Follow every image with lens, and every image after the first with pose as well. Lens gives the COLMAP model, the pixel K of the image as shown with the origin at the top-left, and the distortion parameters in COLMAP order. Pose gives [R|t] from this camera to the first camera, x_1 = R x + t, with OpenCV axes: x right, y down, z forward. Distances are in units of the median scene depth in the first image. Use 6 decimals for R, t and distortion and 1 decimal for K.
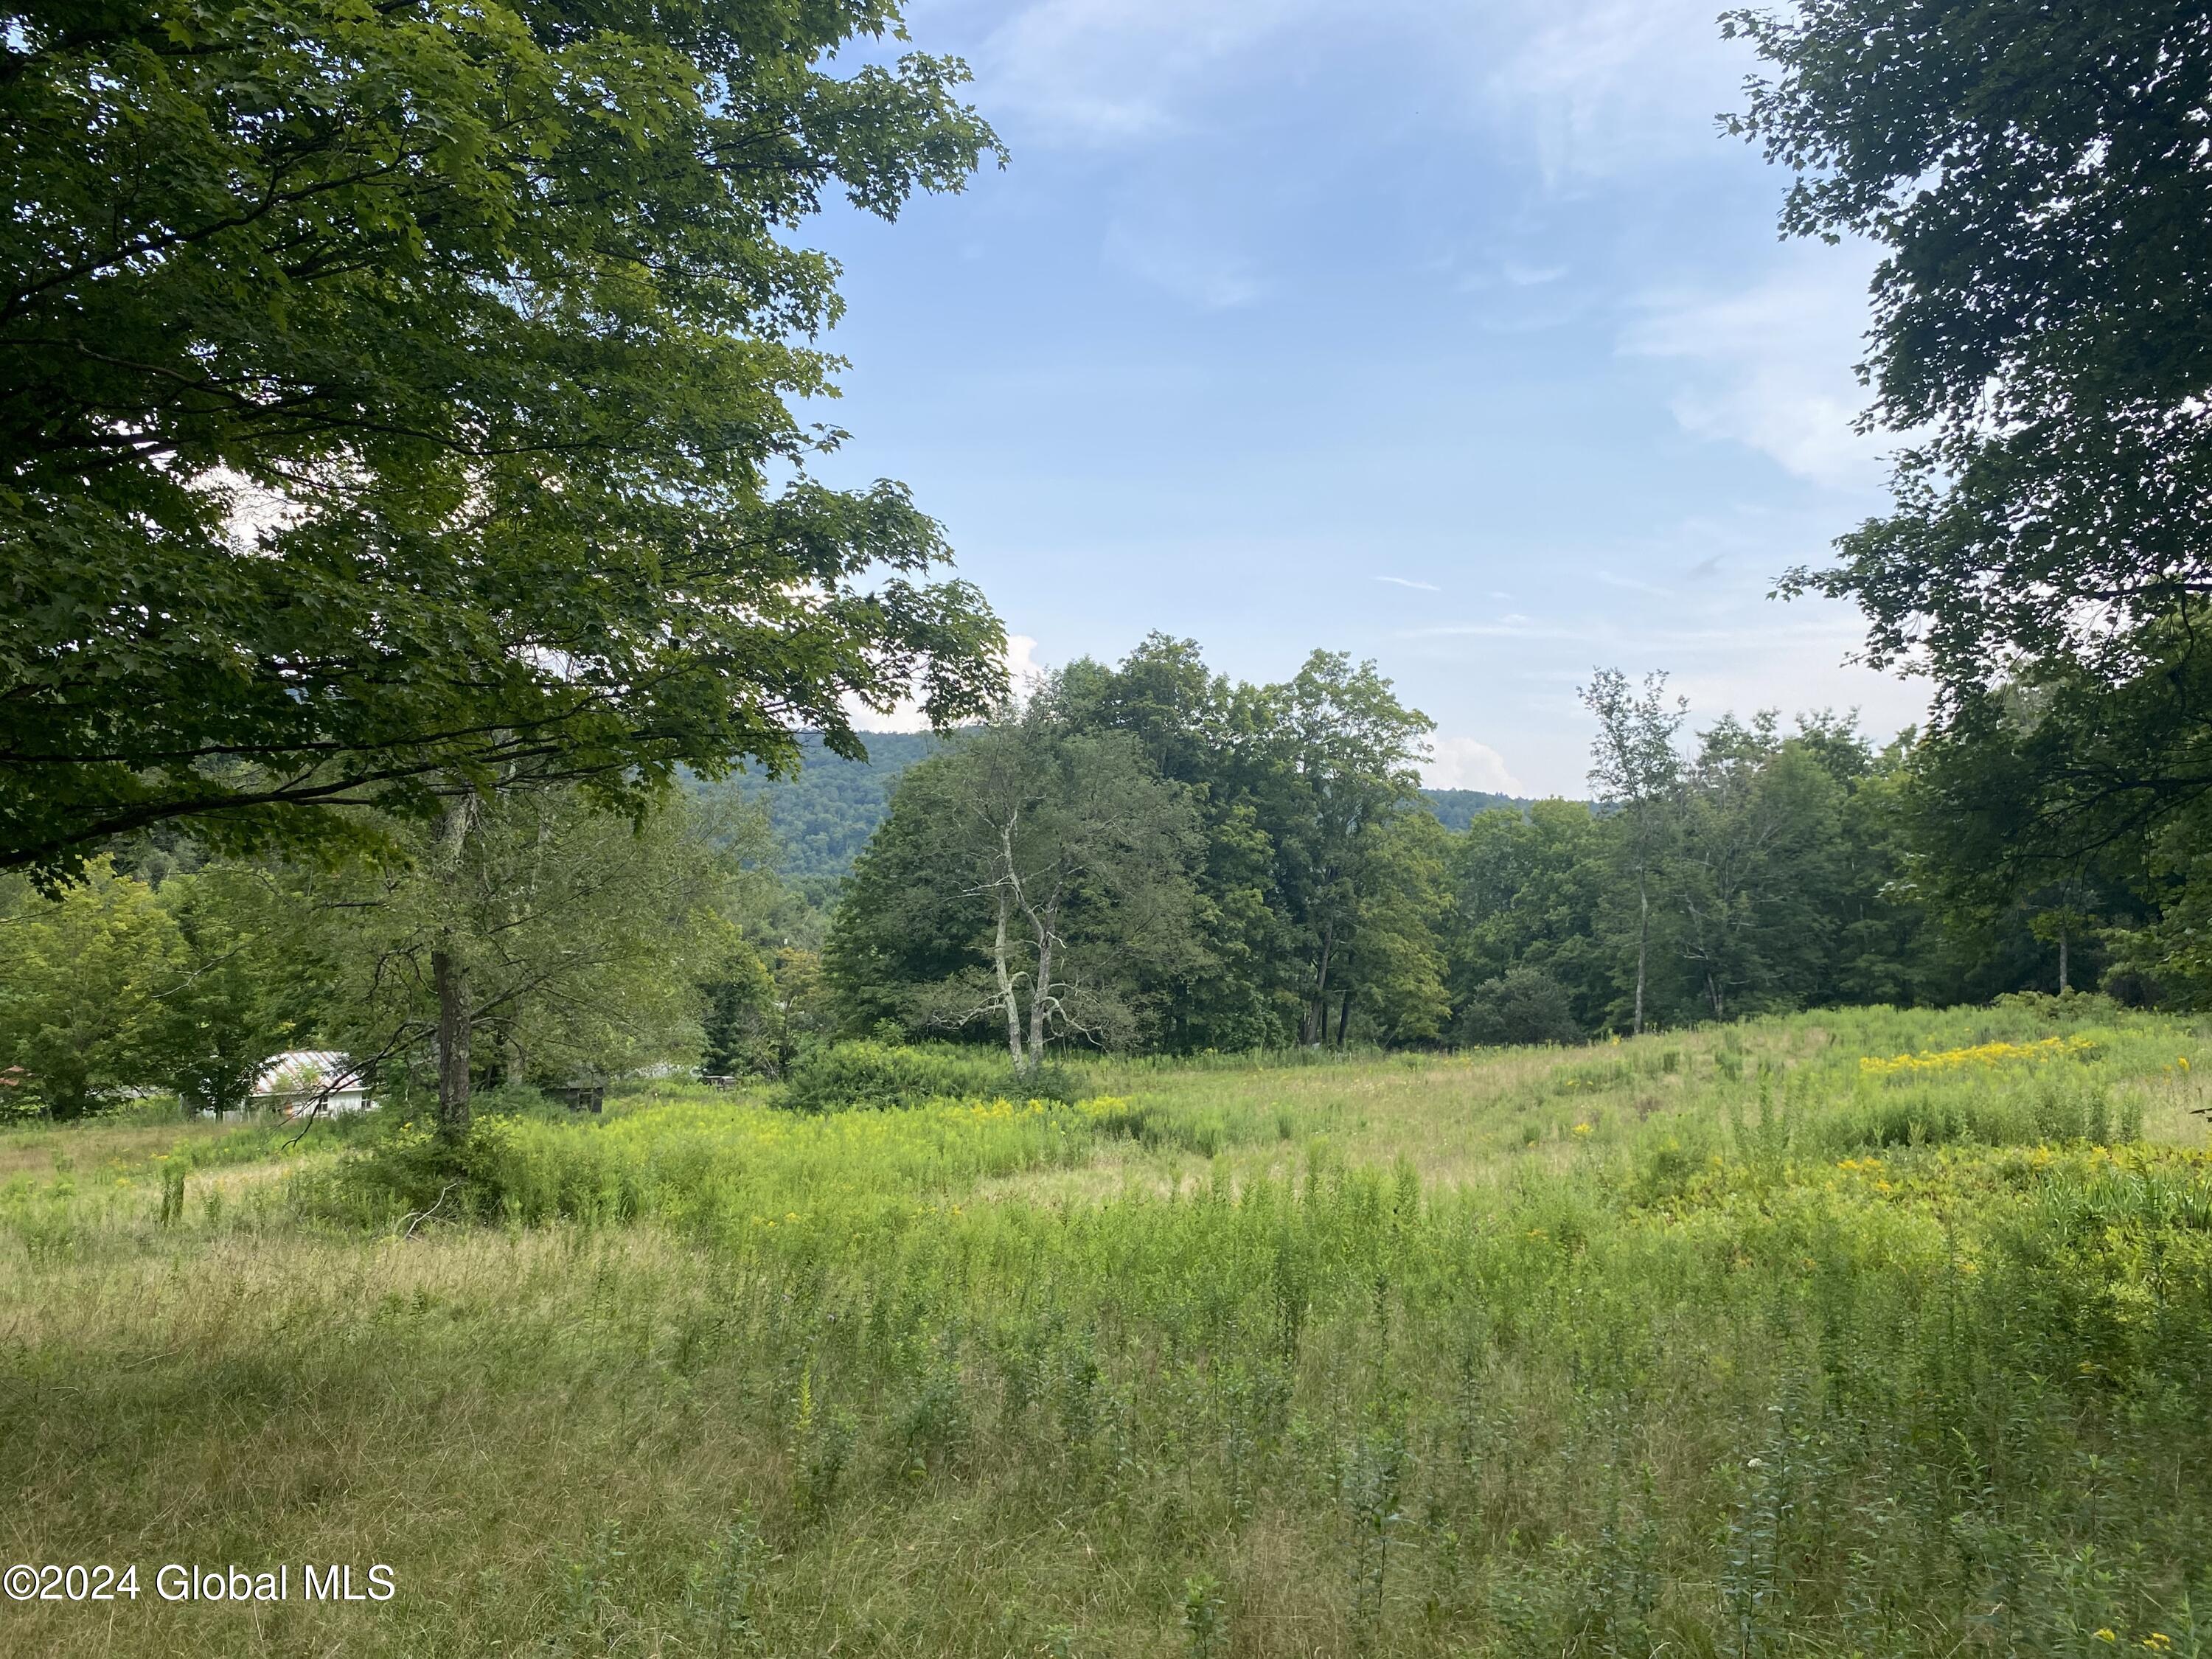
lens RADIAL K [[1663.7, 0, 1096.4], [0, 1663.7, 813.1], [0, 0, 1]] dist [-0.029621, -0.000350]
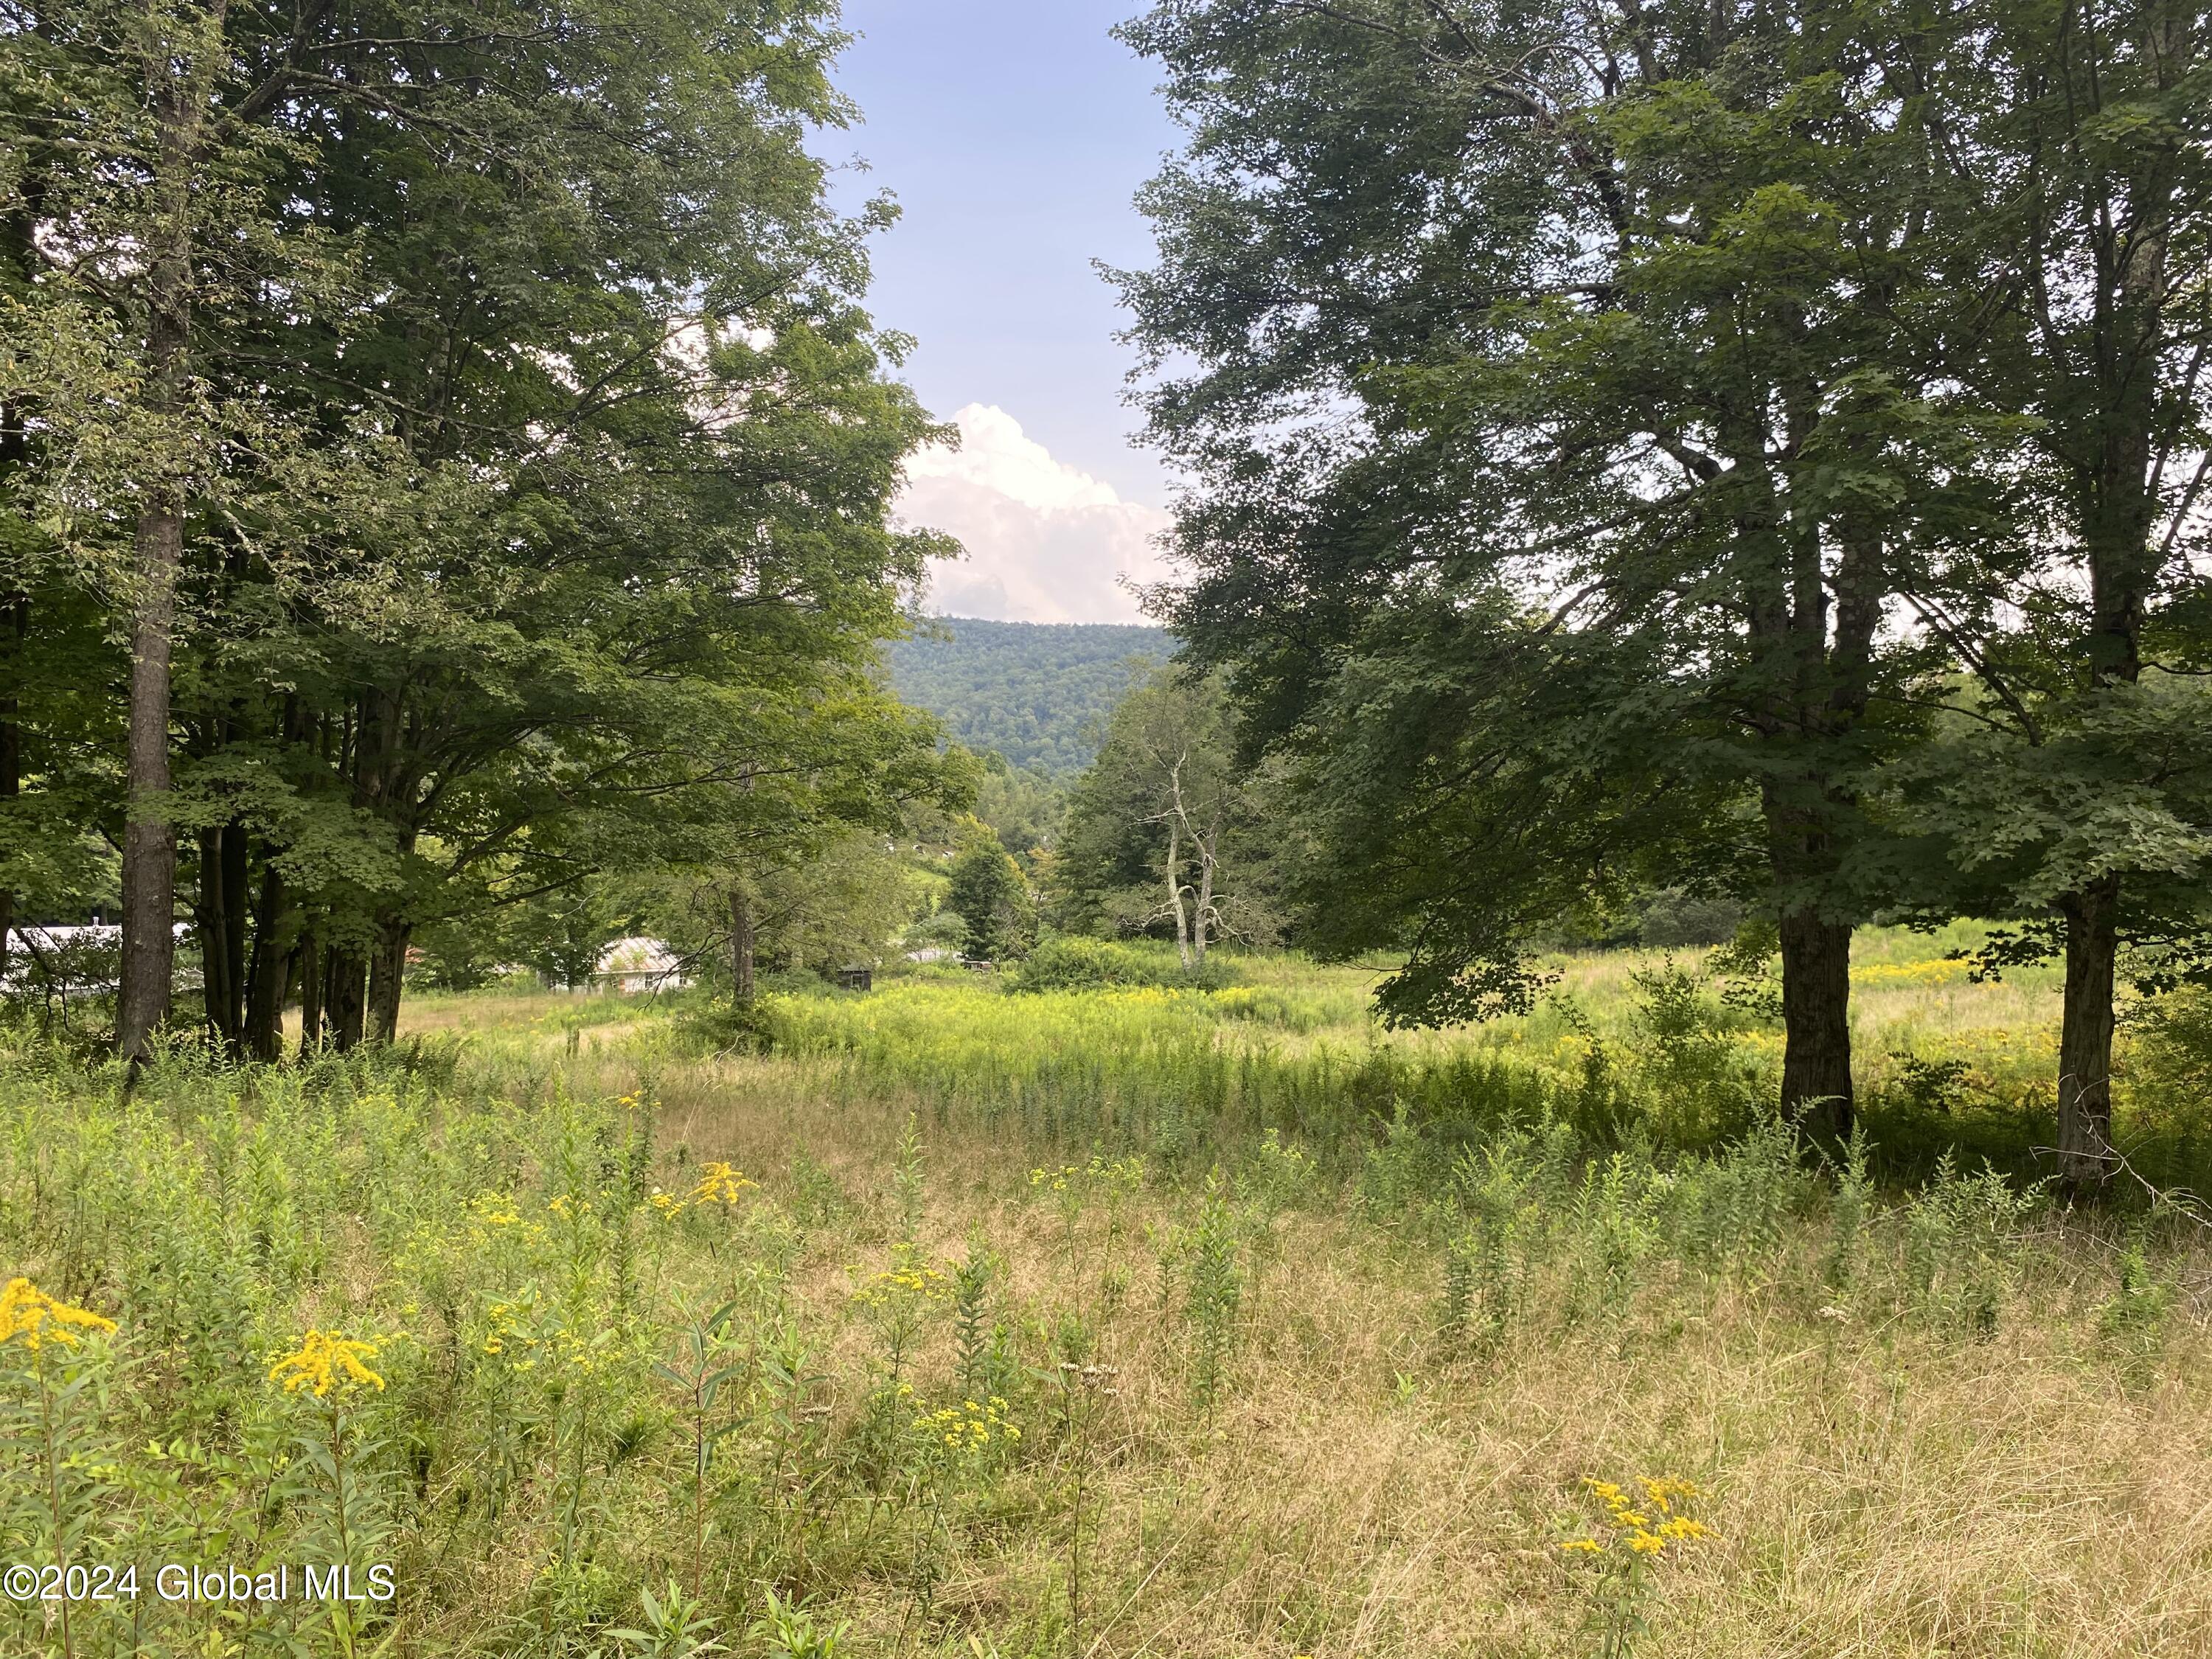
lens RADIAL K [[1663.7, 0, 1116.8], [0, 1663.7, 836.8], [0, 0, 1]] dist [-0.029621, -0.000350]
pose [[0.988281, 0.006208, -0.152521, 0.077120], [0.006229, 0.996700, 0.080933, -0.034340], [0.152521, -0.080934, 0.984981, -0.186346]]
